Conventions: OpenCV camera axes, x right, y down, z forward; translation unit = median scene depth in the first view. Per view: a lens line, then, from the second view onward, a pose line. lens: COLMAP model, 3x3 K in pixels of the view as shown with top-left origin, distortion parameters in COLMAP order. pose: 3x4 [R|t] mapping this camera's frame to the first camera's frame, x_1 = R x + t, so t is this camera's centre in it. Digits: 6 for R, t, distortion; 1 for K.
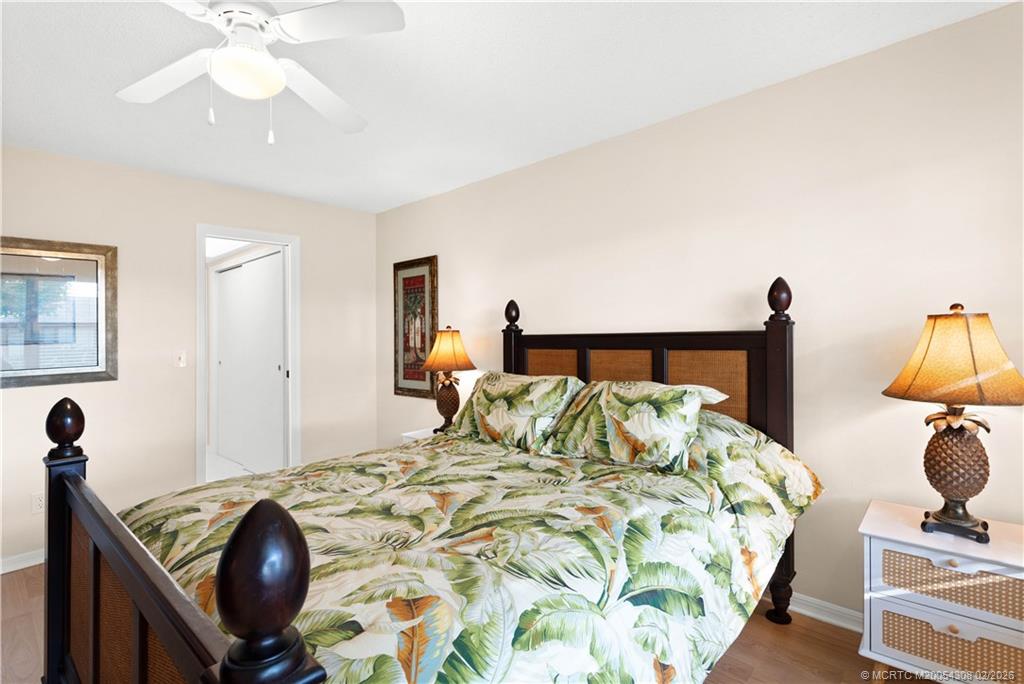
lens RADIAL K [[492.3, 0, 515.7], [0, 492.3, 335.8], [0, 0, 1]] dist [0.002632, -0.000221]
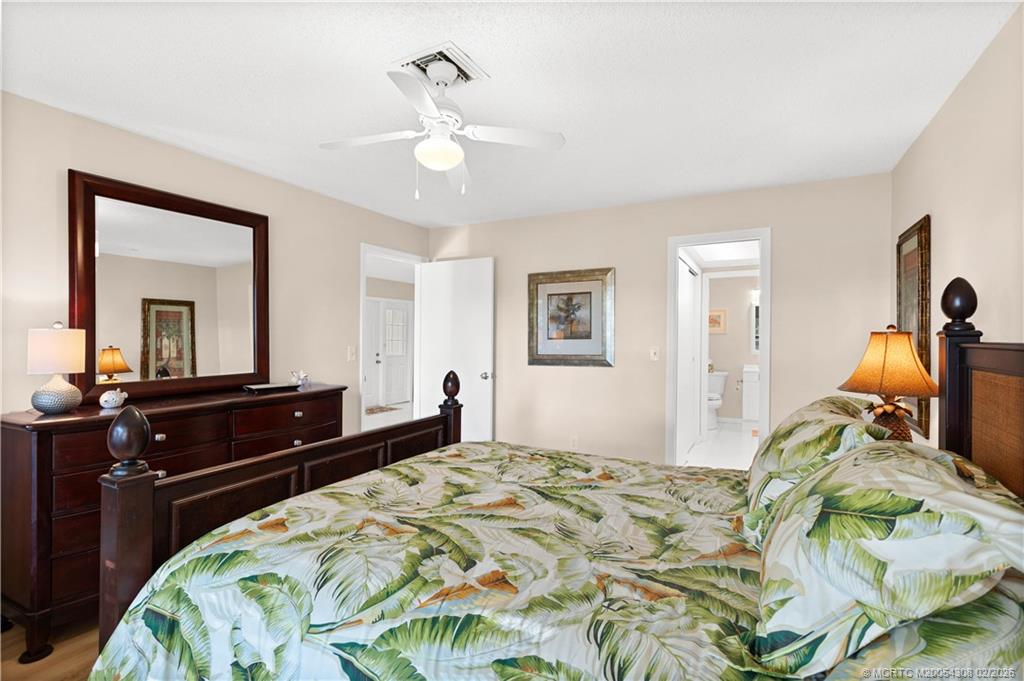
lens RADIAL K [[469.1, 0, 515.3], [0, 469.1, 335.3], [0, 0, 1]] dist [0.008741, 0.000304]
pose [[0.247134, 0.004780, -0.968970, 0.915858], [0.002064, 0.999983, 0.005460, -0.030150], [0.968979, -0.003349, 0.247120, 0.905340]]
